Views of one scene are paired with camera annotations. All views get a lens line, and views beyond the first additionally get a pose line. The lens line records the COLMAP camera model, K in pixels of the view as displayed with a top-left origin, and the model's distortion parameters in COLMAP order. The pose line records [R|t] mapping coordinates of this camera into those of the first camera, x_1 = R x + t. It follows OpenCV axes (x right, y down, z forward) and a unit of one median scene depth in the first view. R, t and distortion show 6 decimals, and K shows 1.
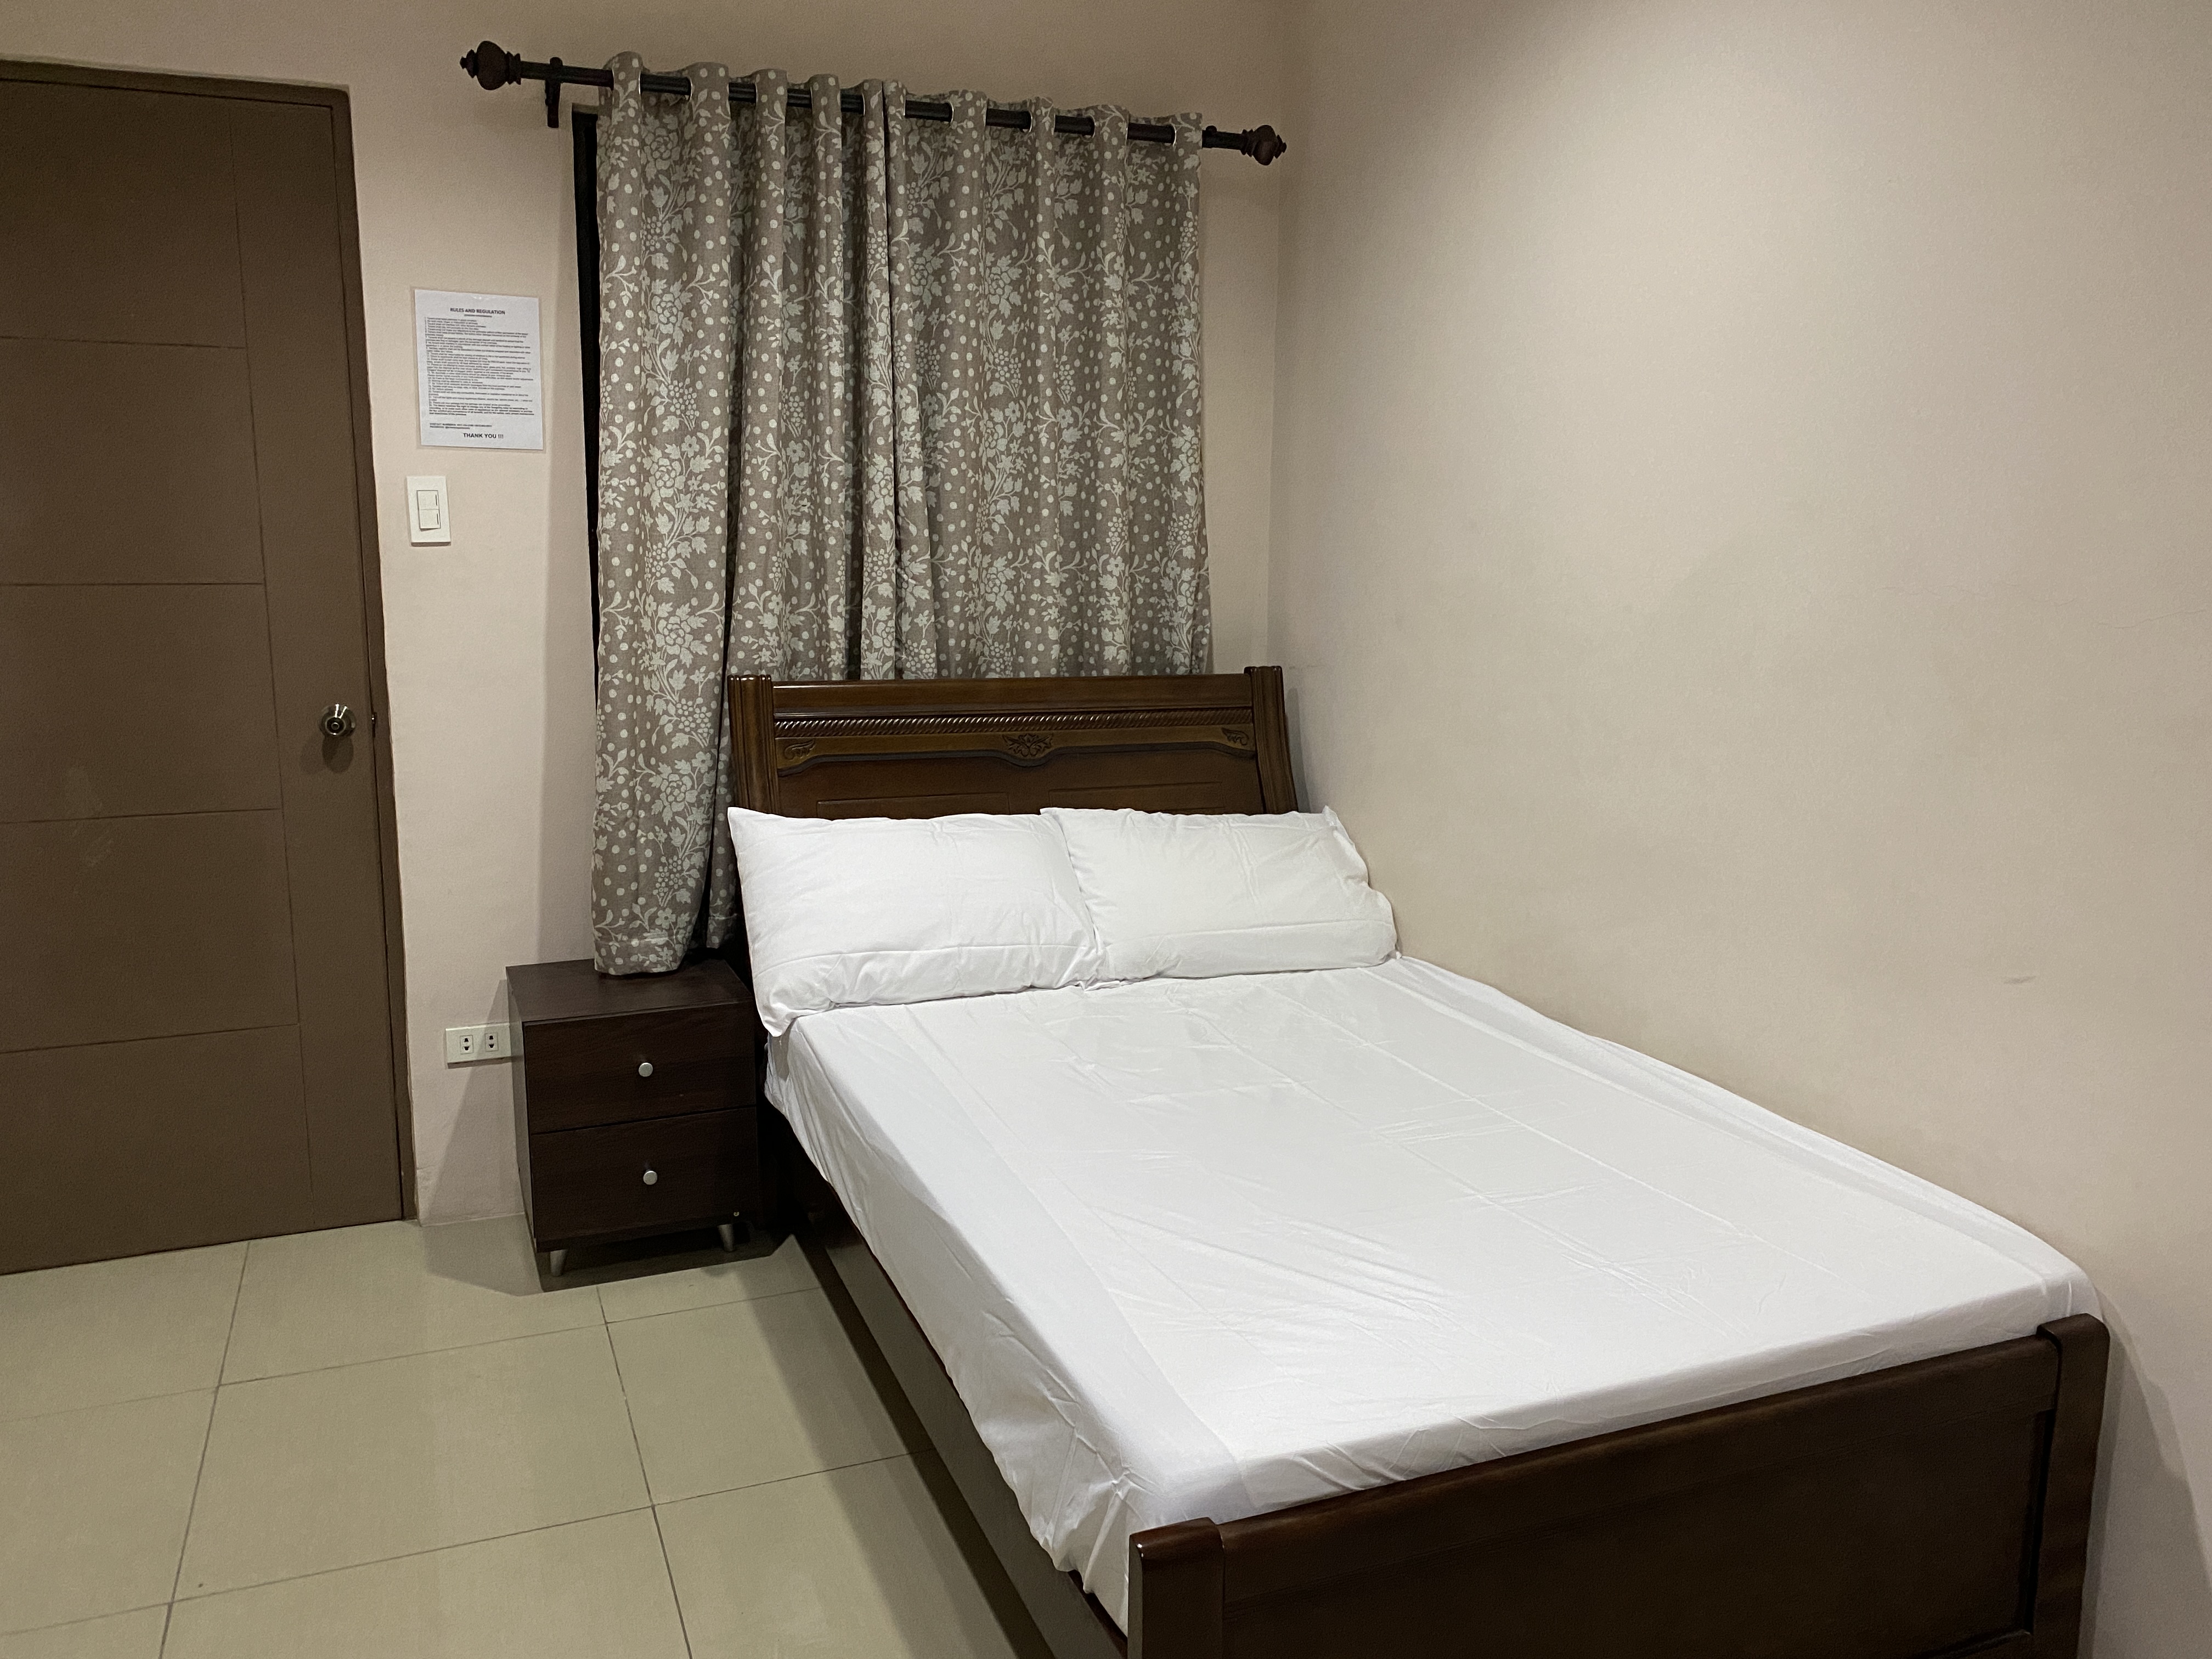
lens RADIAL K [[1681.8, 0, 1106.0], [0, 1681.8, 829.5], [0, 0, 1]] dist [0.135426, -0.265527]
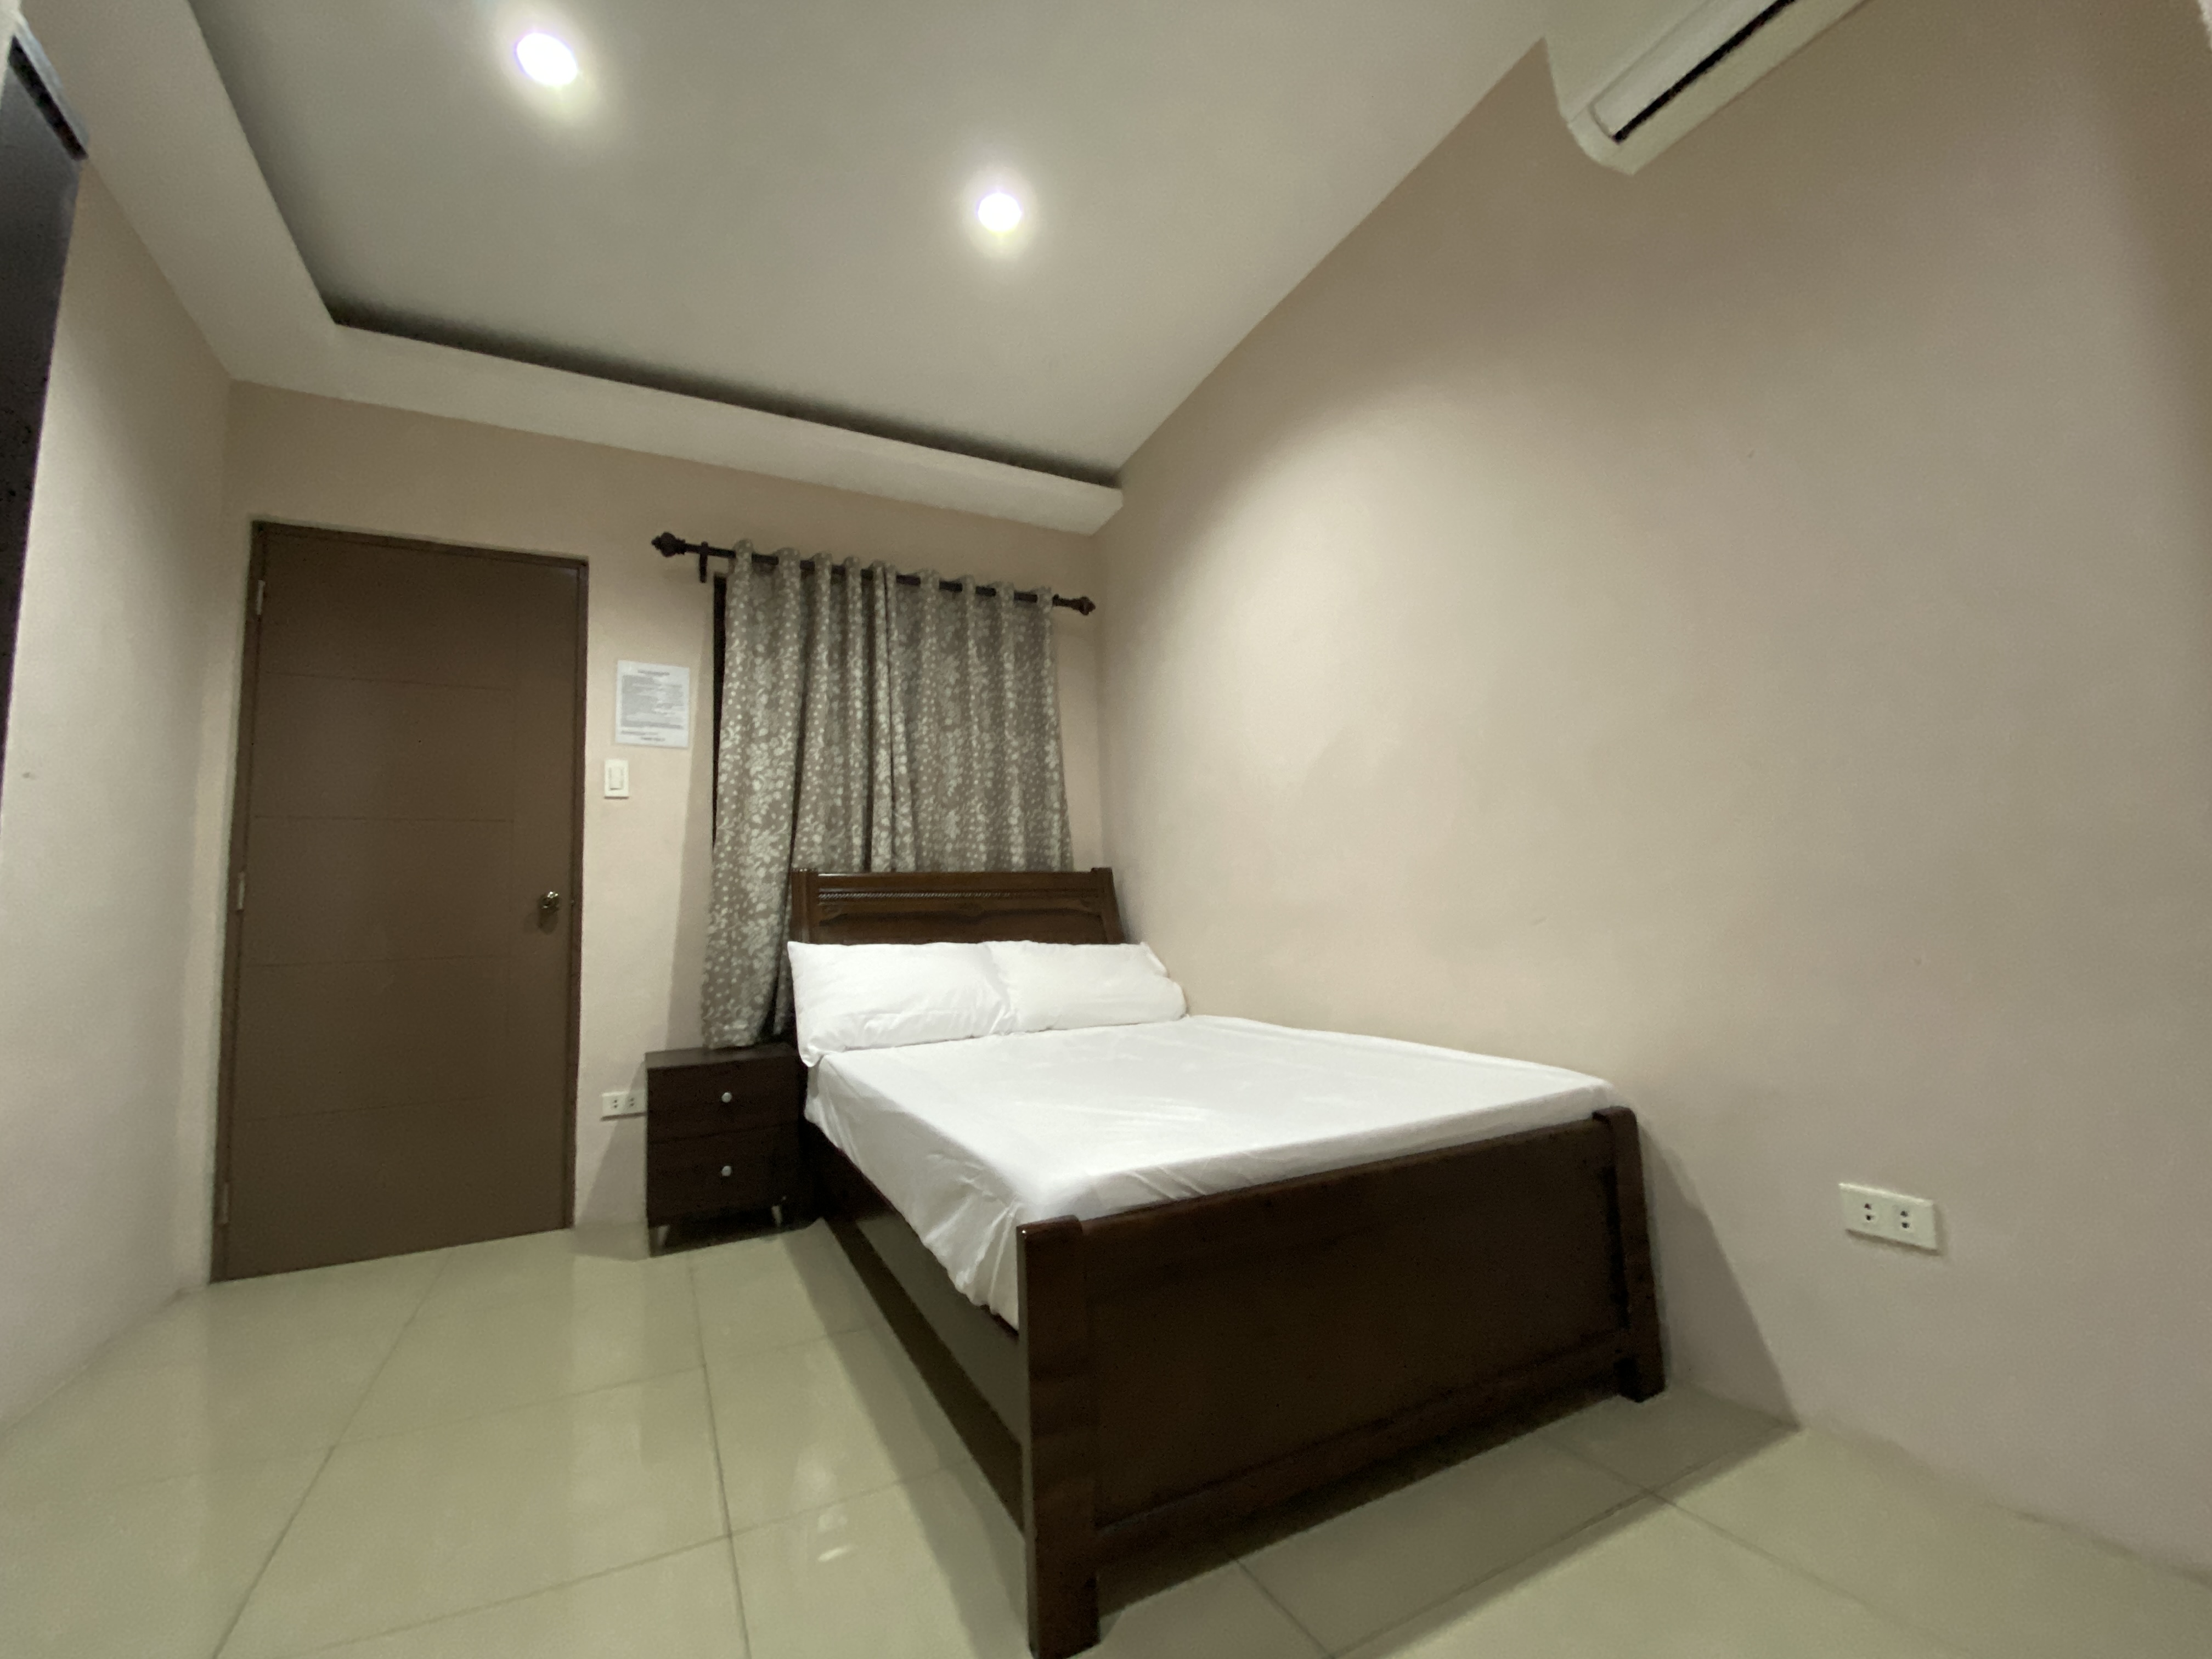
lens RADIAL K [[887.7, 0, 1104.7], [0, 887.7, 846.7], [0, 0, 1]] dist [0.067768, -0.048545]
pose [[0.995343, -0.038495, 0.088375, 0.015415], [0.060368, 0.963683, -0.260136, 0.143341], [-0.075151, 0.264260, 0.961519, 0.089996]]
